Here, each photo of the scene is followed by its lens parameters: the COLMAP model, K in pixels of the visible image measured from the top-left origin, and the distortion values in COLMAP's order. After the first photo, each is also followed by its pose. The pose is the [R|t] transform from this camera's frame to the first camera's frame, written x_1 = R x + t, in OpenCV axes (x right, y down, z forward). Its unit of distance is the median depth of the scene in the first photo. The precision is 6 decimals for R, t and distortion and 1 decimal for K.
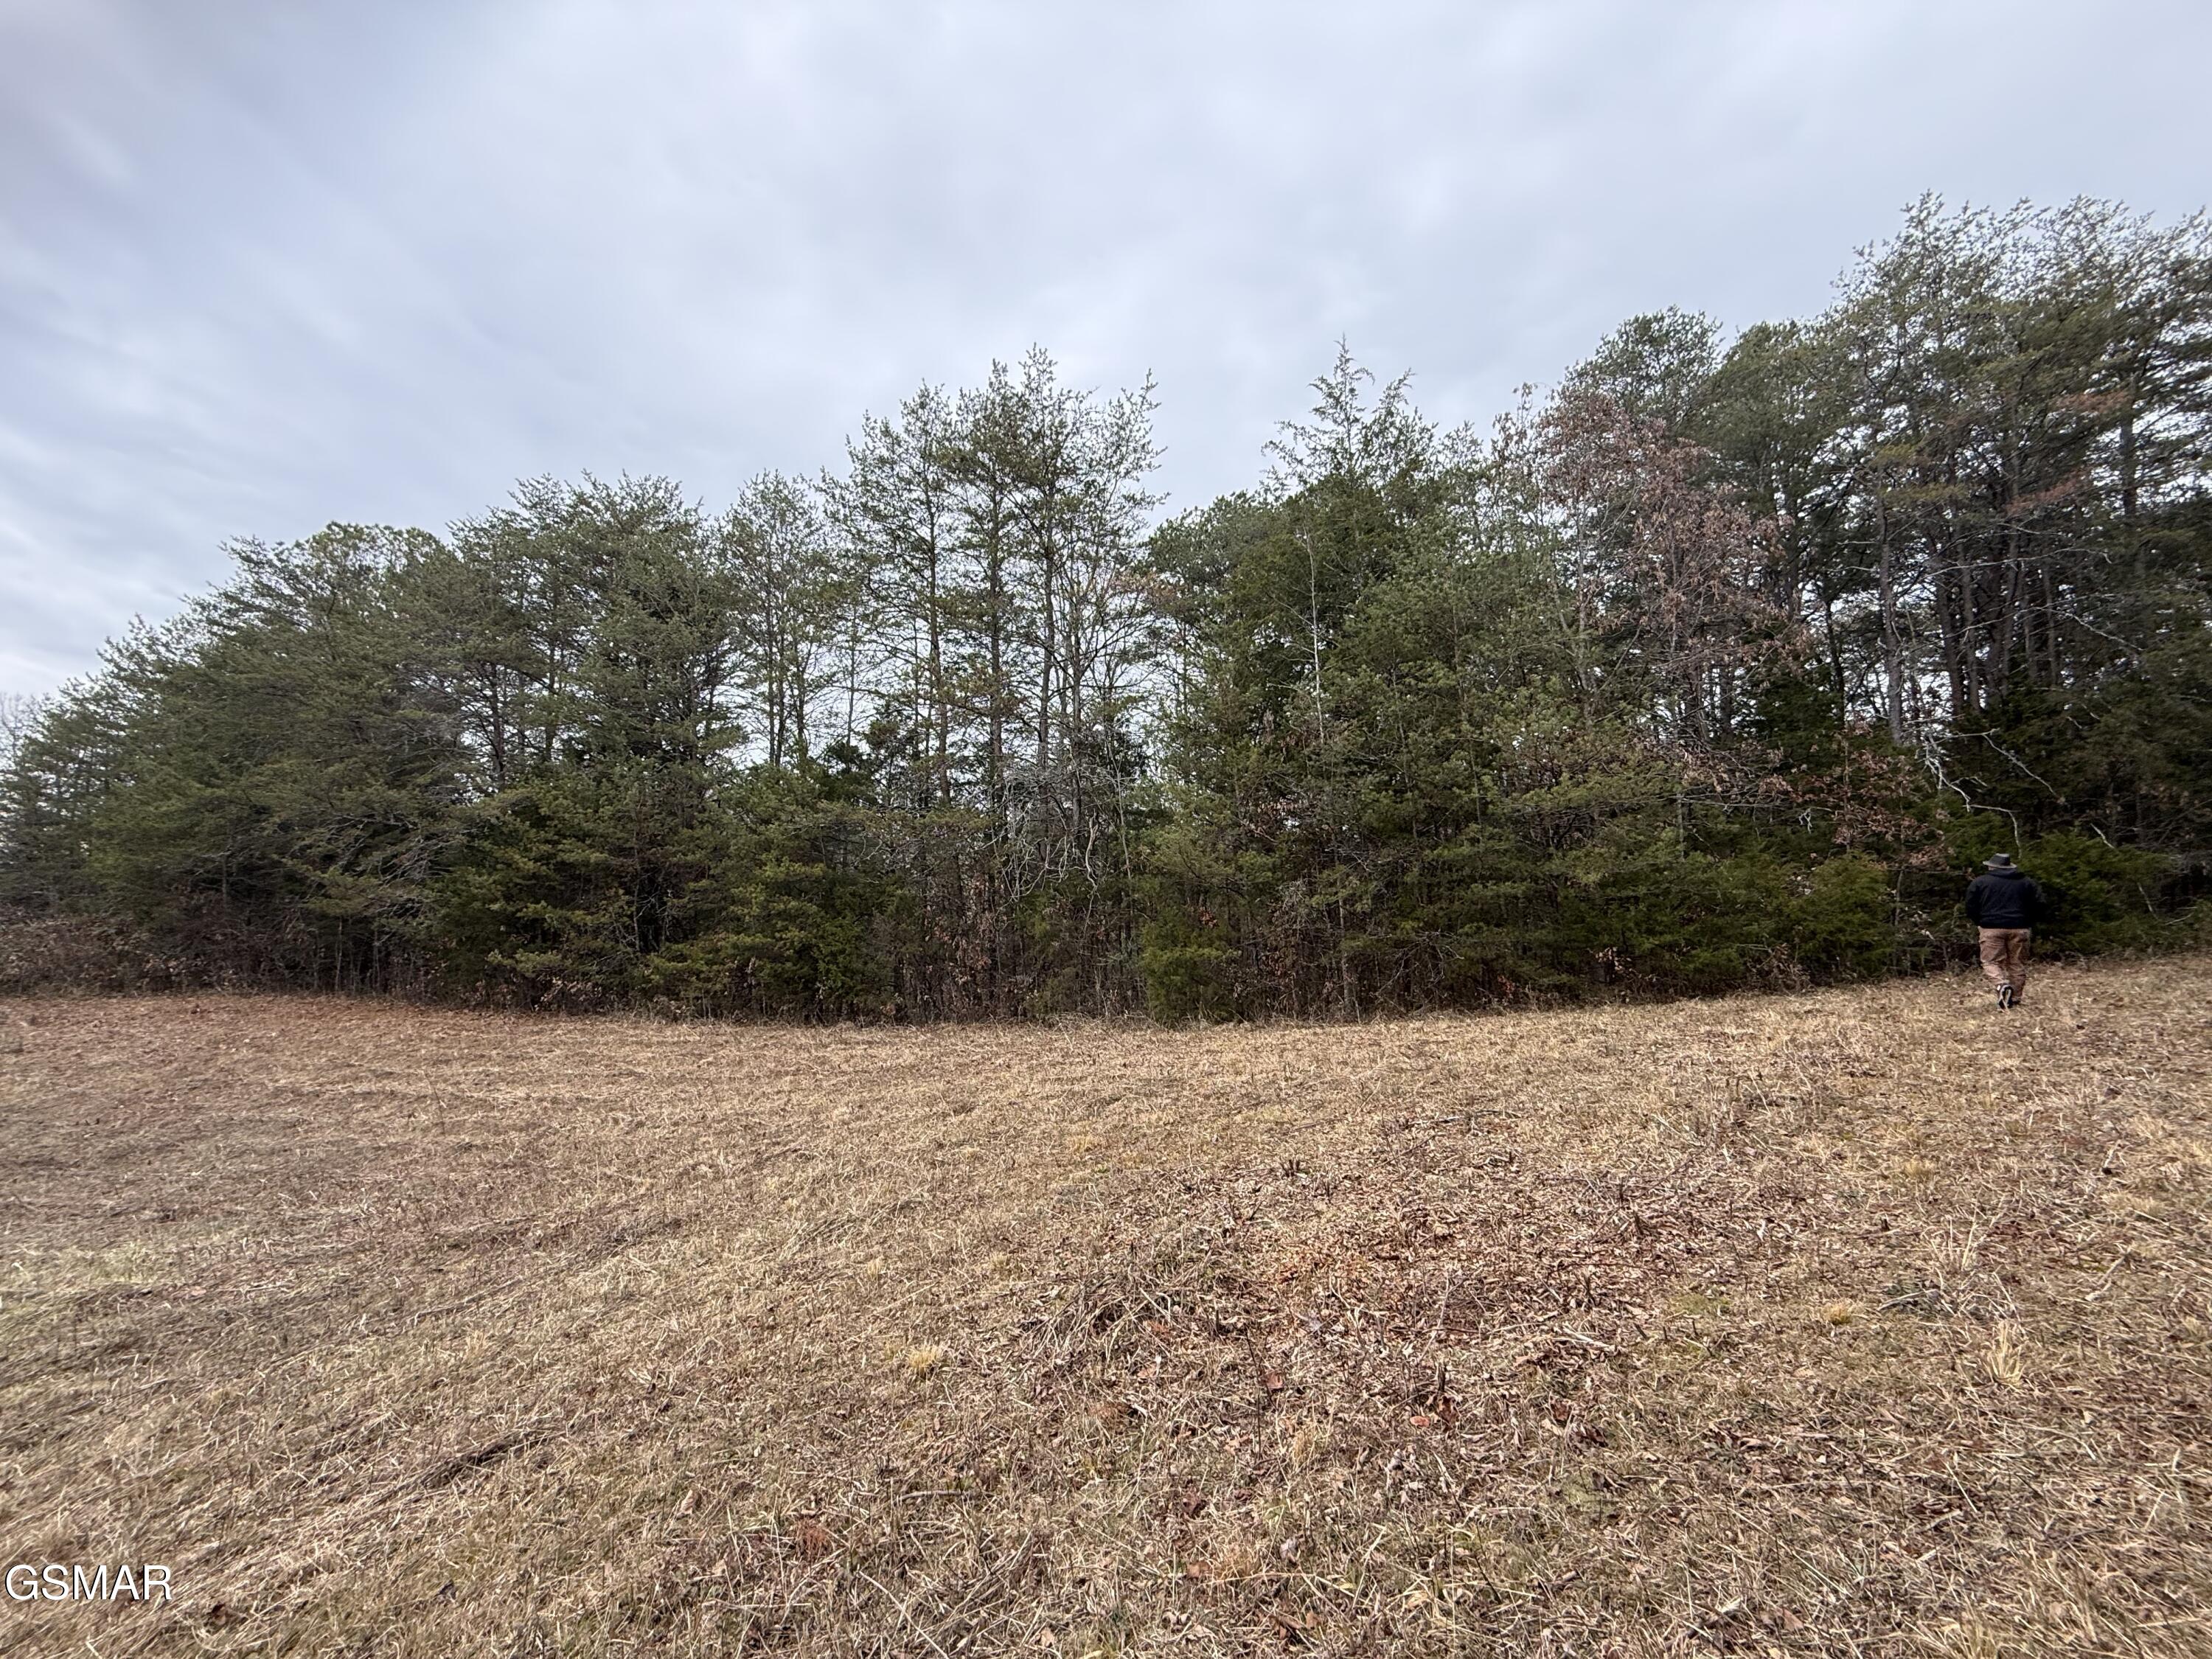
lens RADIAL K [[877.8, 0, 1090.7], [0, 877.8, 828.1], [0, 0, 1]] dist [-0.001124, -0.001147]
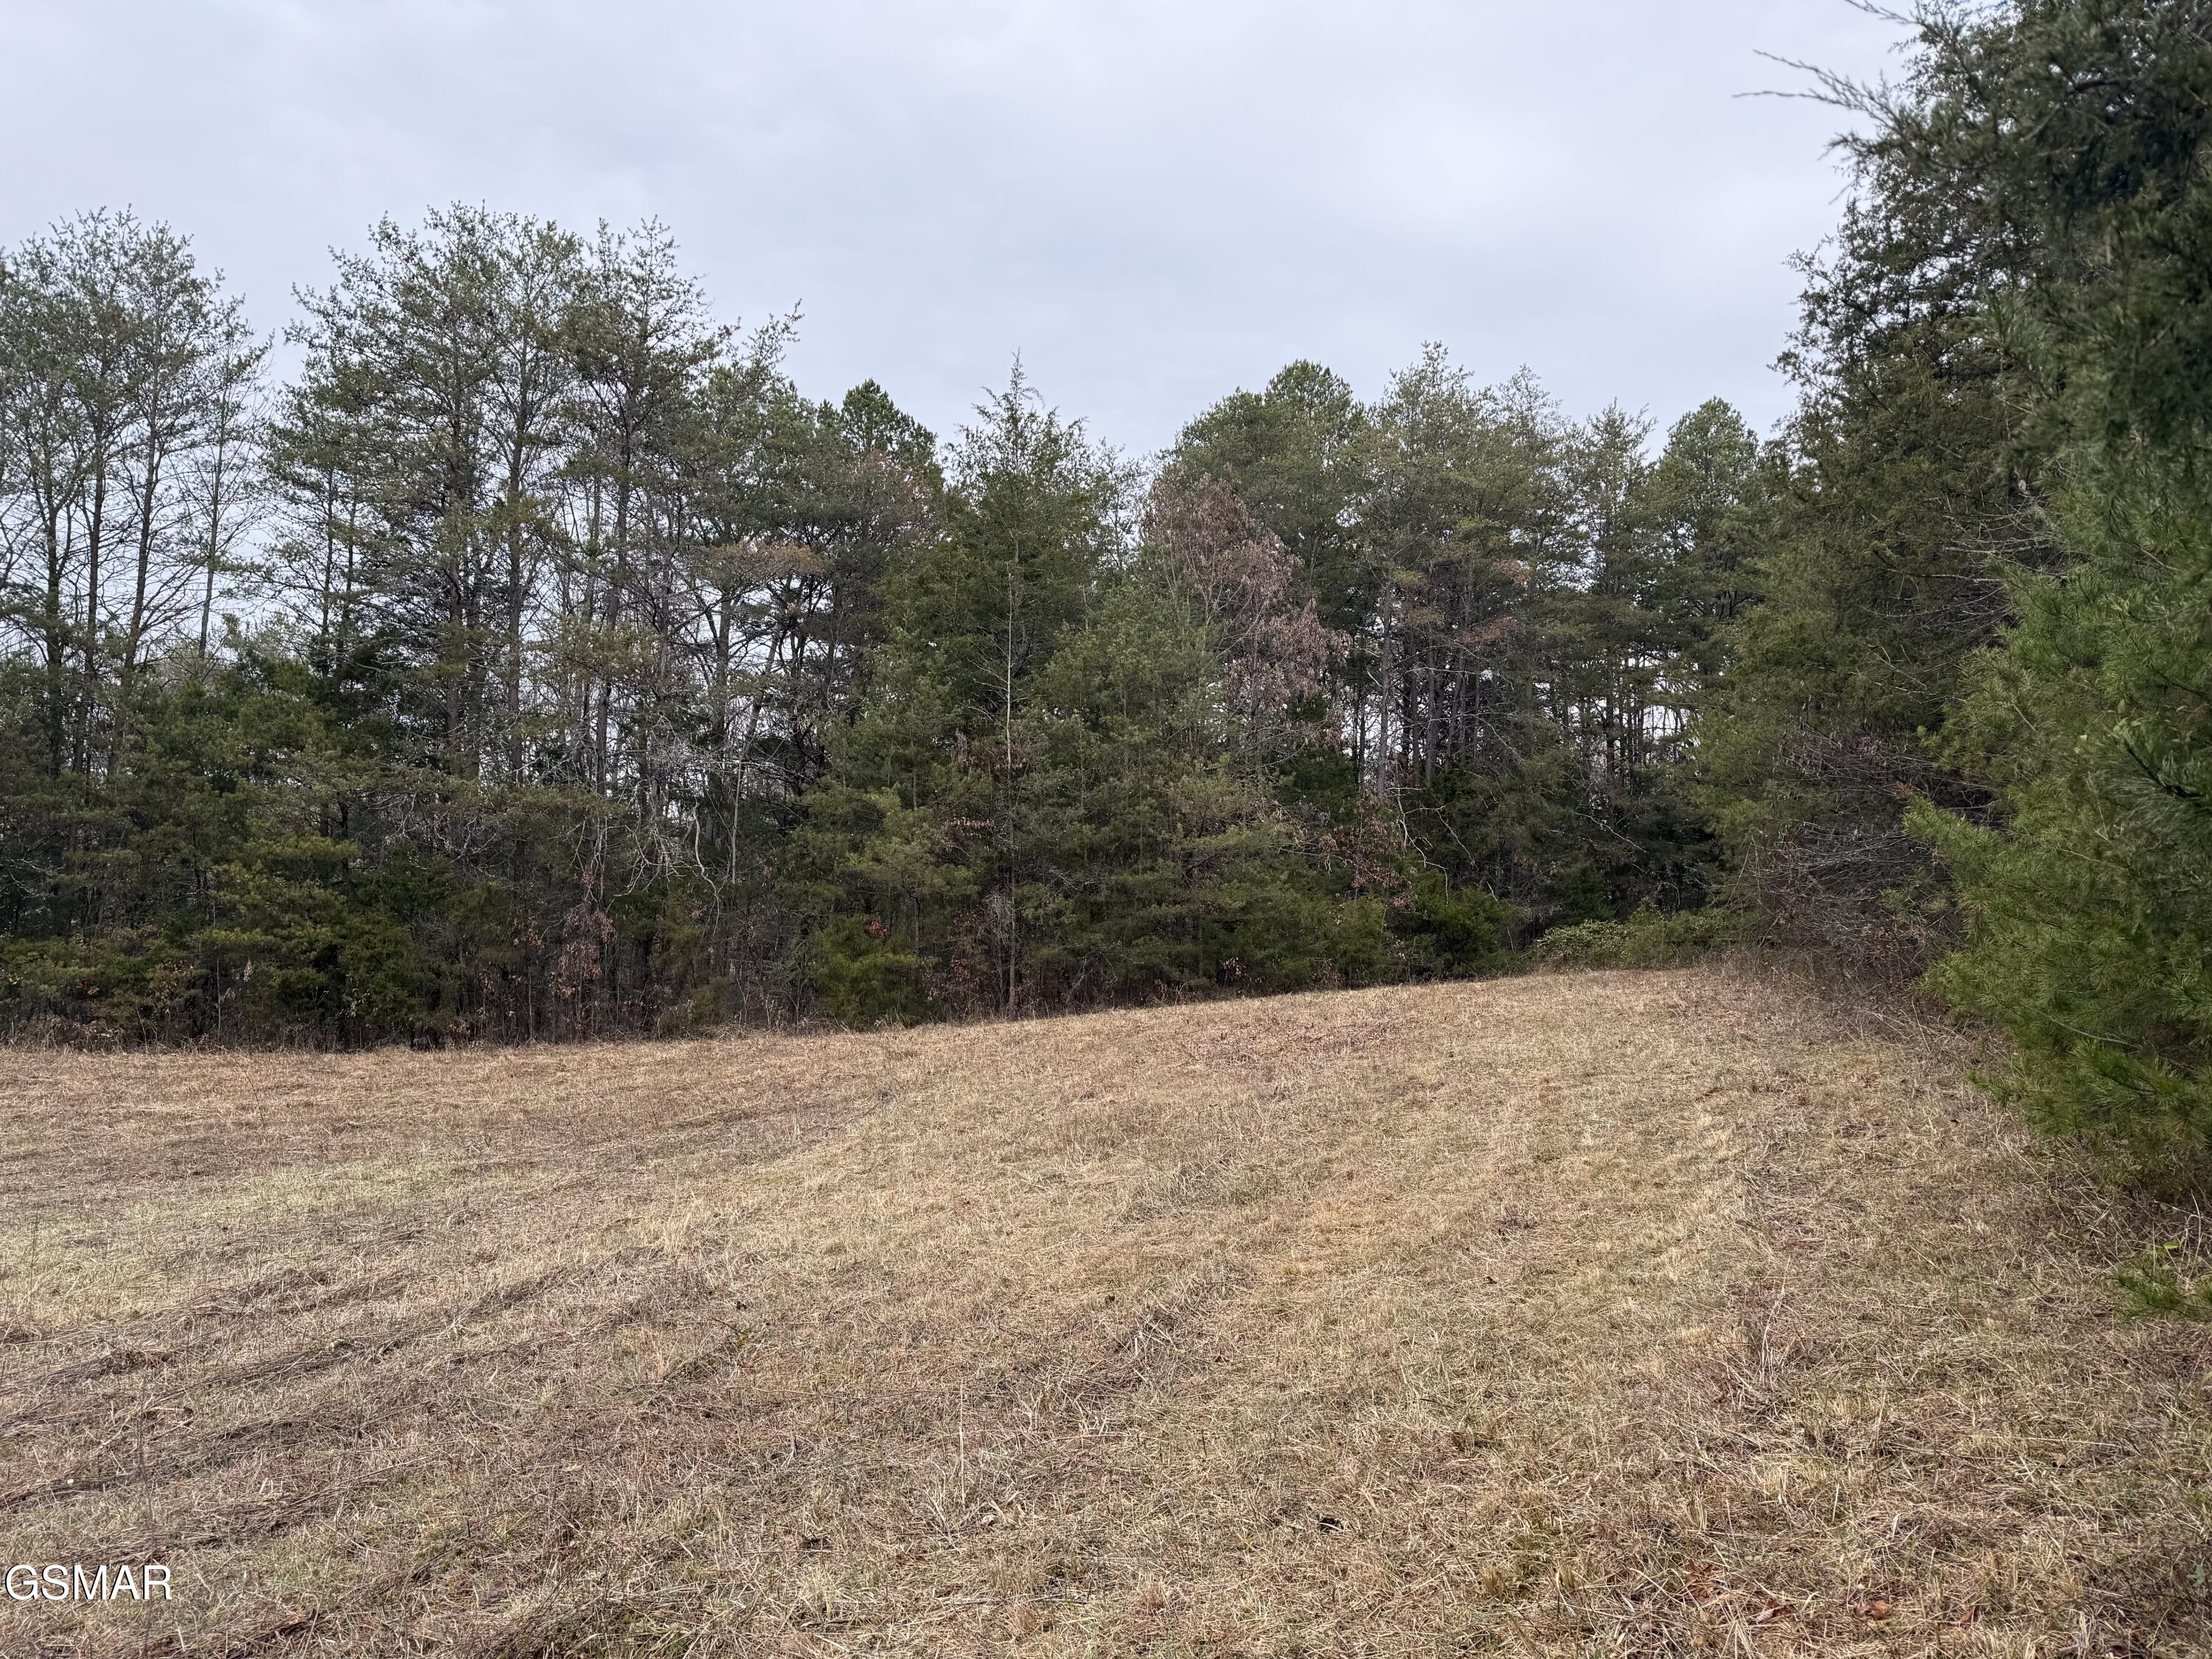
lens RADIAL K [[1527.5, 0, 1111.5], [0, 1527.5, 836.4], [0, 0, 1]] dist [0.035902, -0.047997]
pose [[0.814235, 0.072136, 0.576037, -0.733853], [-0.083475, 0.996487, -0.006794, -0.011443], [-0.574503, -0.042553, 0.817396, -0.627071]]
